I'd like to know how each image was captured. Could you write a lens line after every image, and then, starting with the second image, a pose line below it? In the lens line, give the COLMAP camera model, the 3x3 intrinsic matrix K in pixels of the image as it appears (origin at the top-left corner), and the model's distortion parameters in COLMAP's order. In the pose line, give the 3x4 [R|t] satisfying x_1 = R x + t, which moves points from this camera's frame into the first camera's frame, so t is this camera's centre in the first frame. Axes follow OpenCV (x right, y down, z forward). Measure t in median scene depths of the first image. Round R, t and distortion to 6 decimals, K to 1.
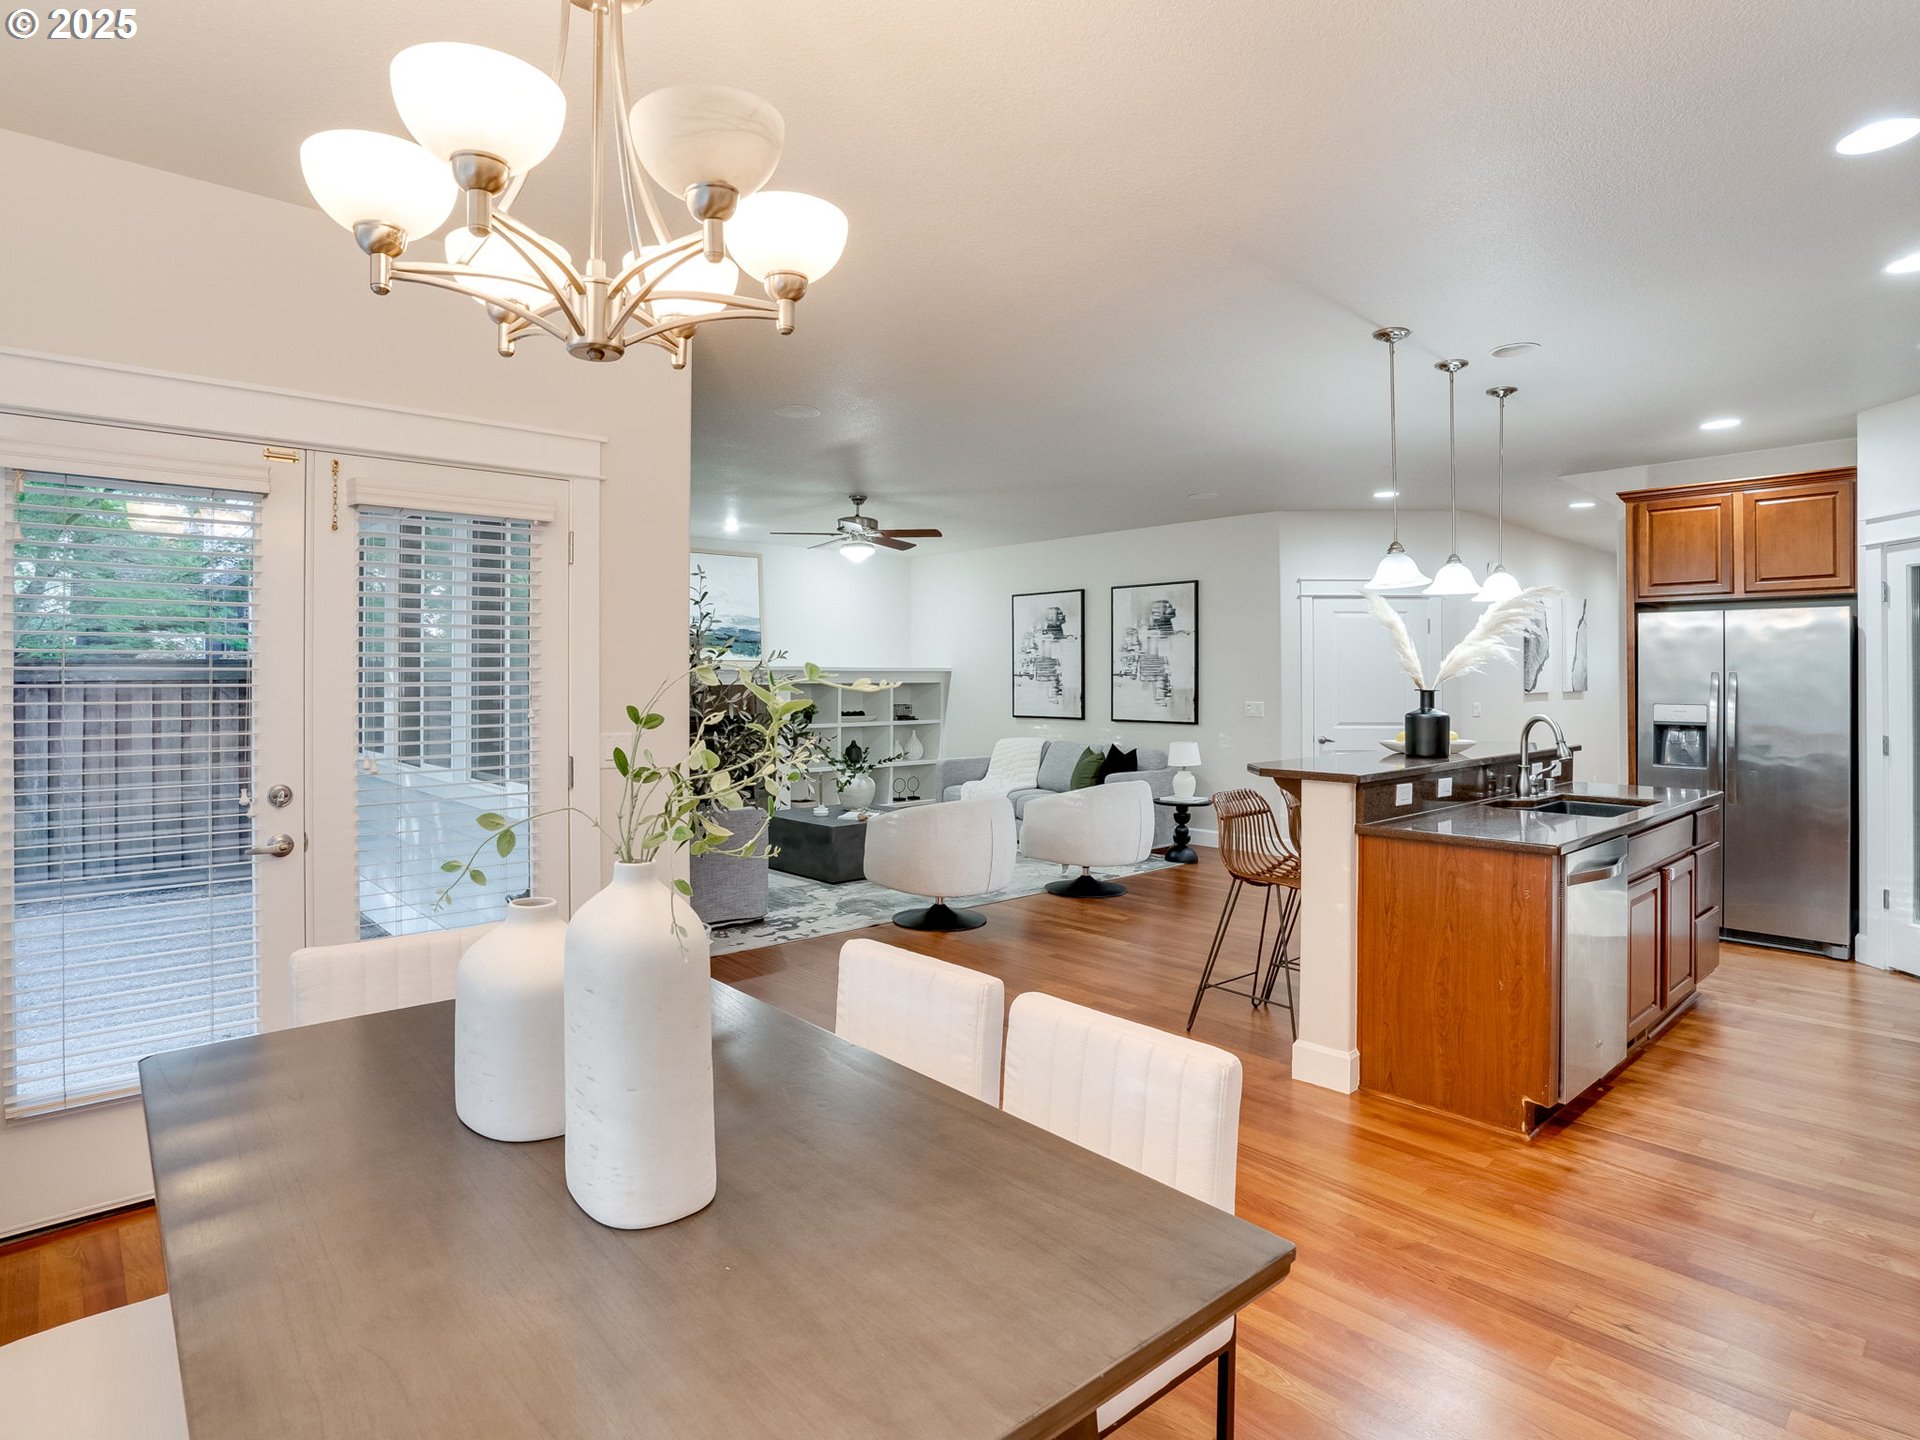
lens RADIAL K [[1008.1, 0, 939.7], [0, 1008.1, 722.3], [0, 0, 1]] dist [-0.071013, 0.029982]
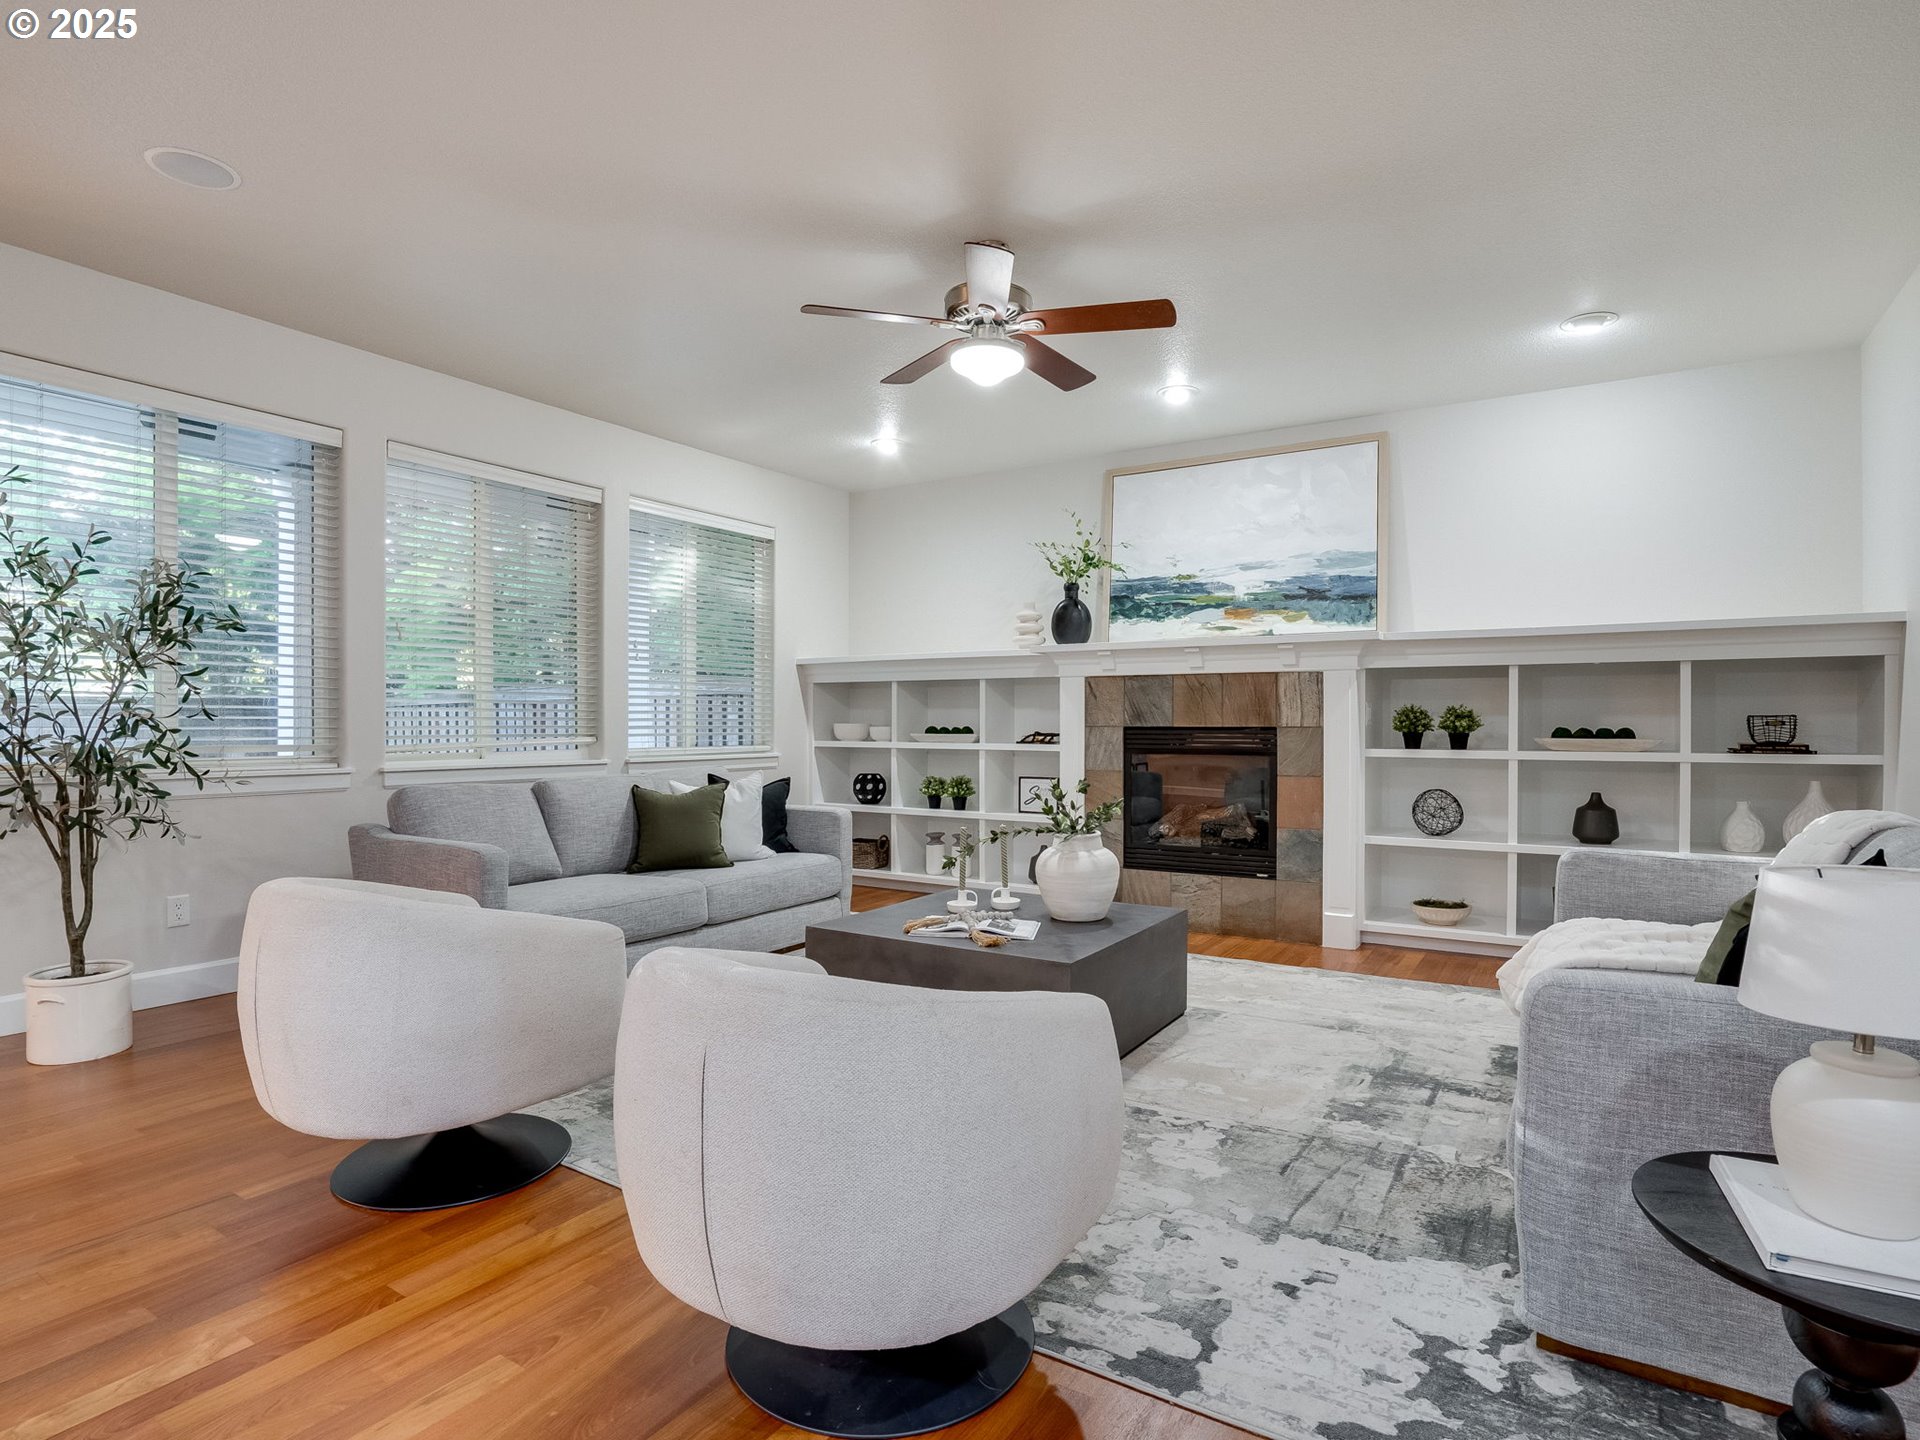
lens RADIAL K [[1008.1, 0, 939.7], [0, 1008.1, 722.3], [0, 0, 1]] dist [-0.071013, 0.029982]
pose [[0.264262, 0.001538, -0.964450, 0.276504], [-0.037866, 0.999244, -0.008782, 0.001573], [0.963707, 0.038840, 0.264121, 0.644471]]
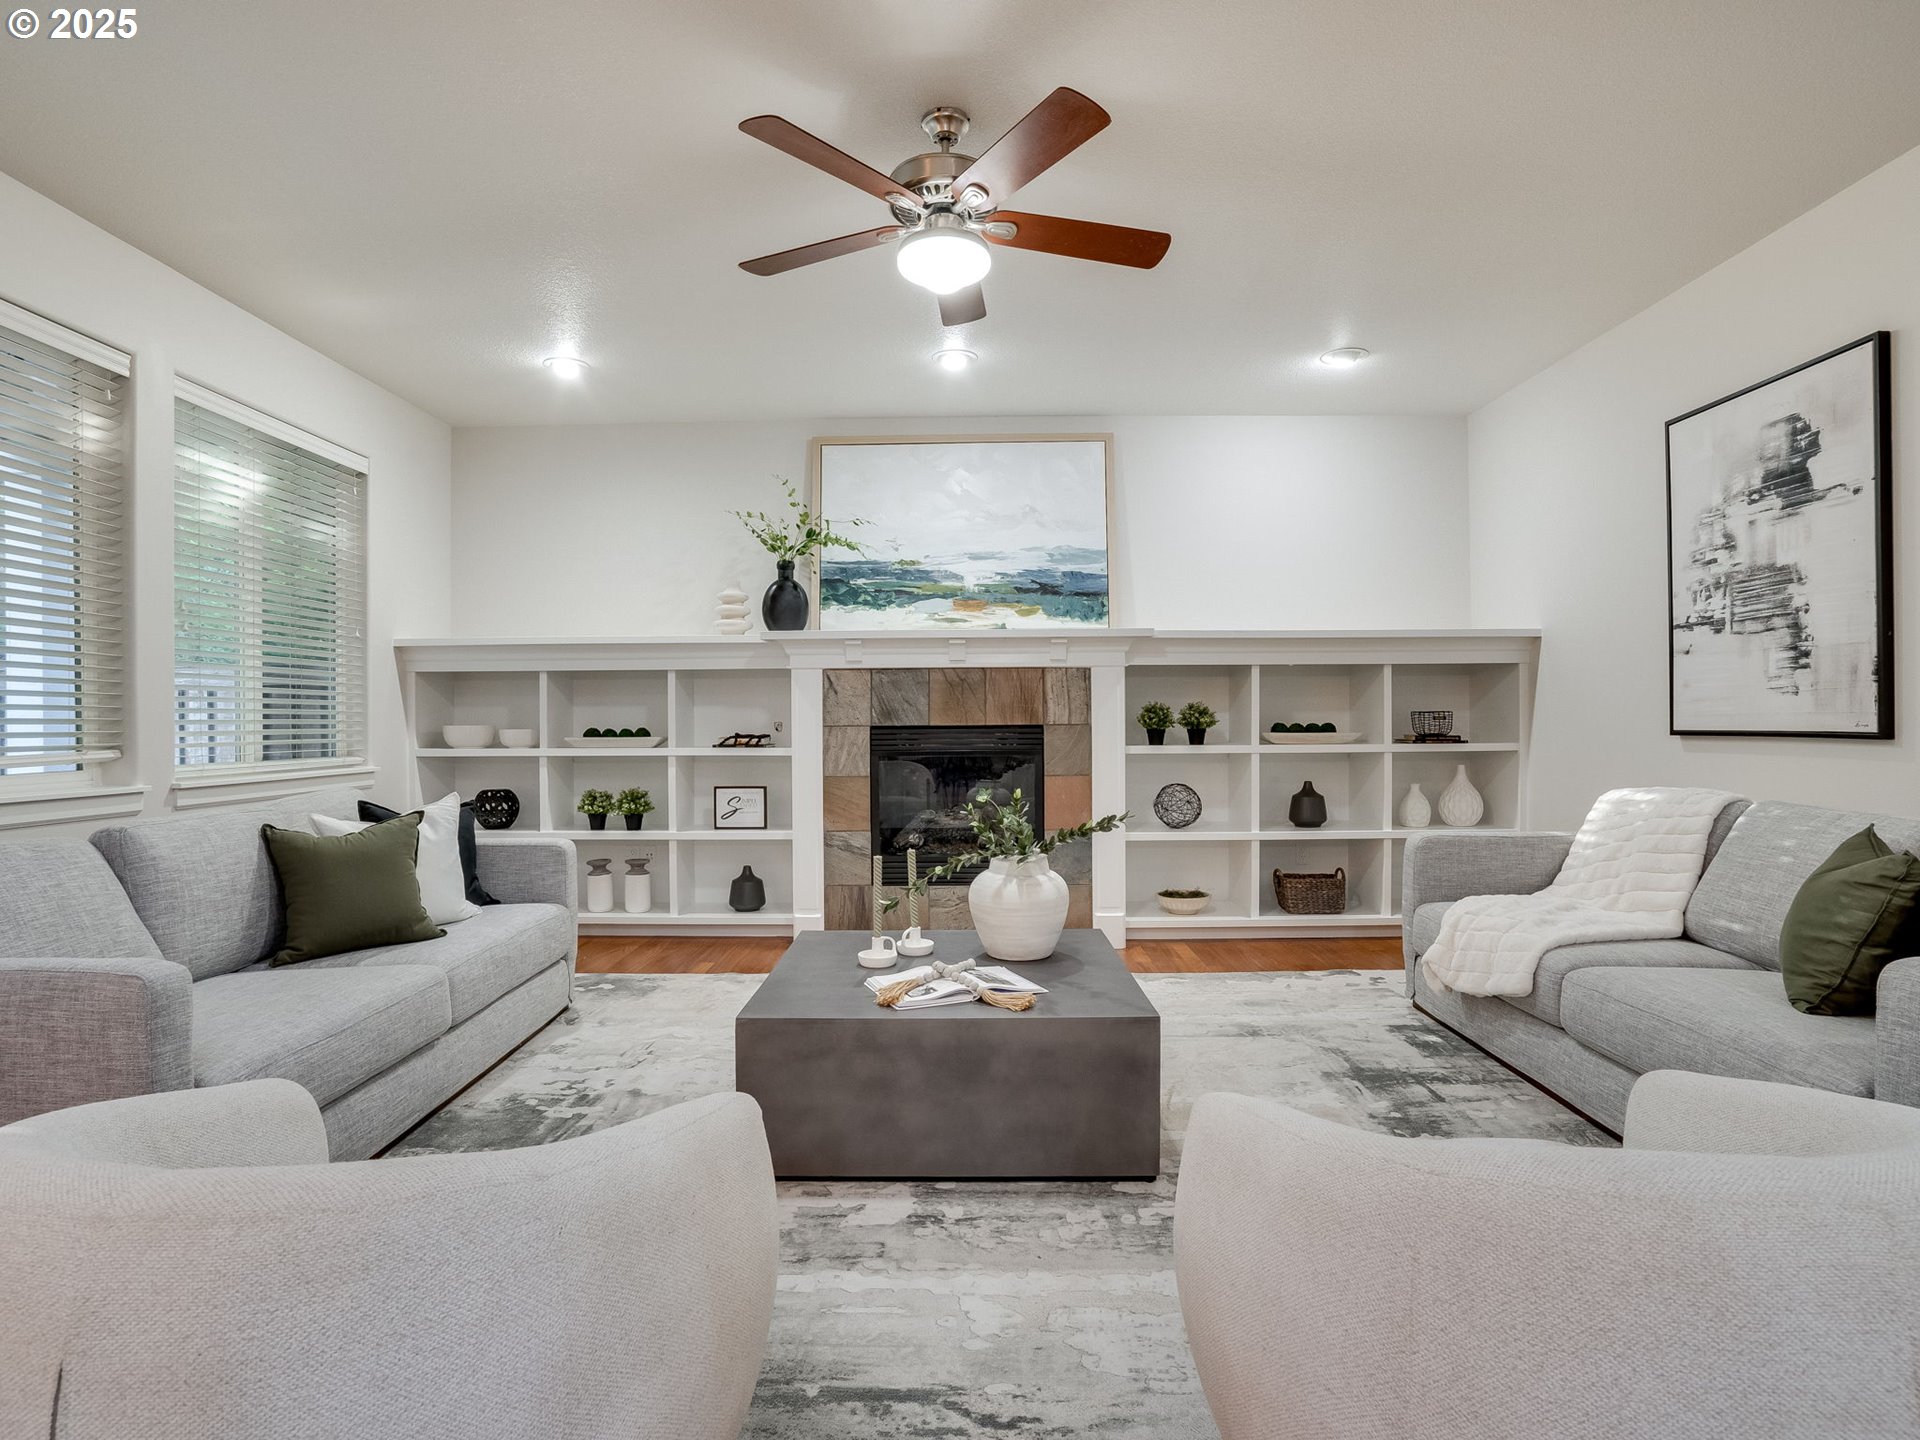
lens RADIAL K [[1008.1, 0, 939.7], [0, 1008.1, 722.3], [0, 0, 1]] dist [-0.071013, 0.029982]
pose [[0.735032, -0.002136, -0.678029, 0.124166], [-0.020621, 0.999462, -0.025503, 0.005367], [0.677719, 0.032727, 0.734592, 0.548692]]
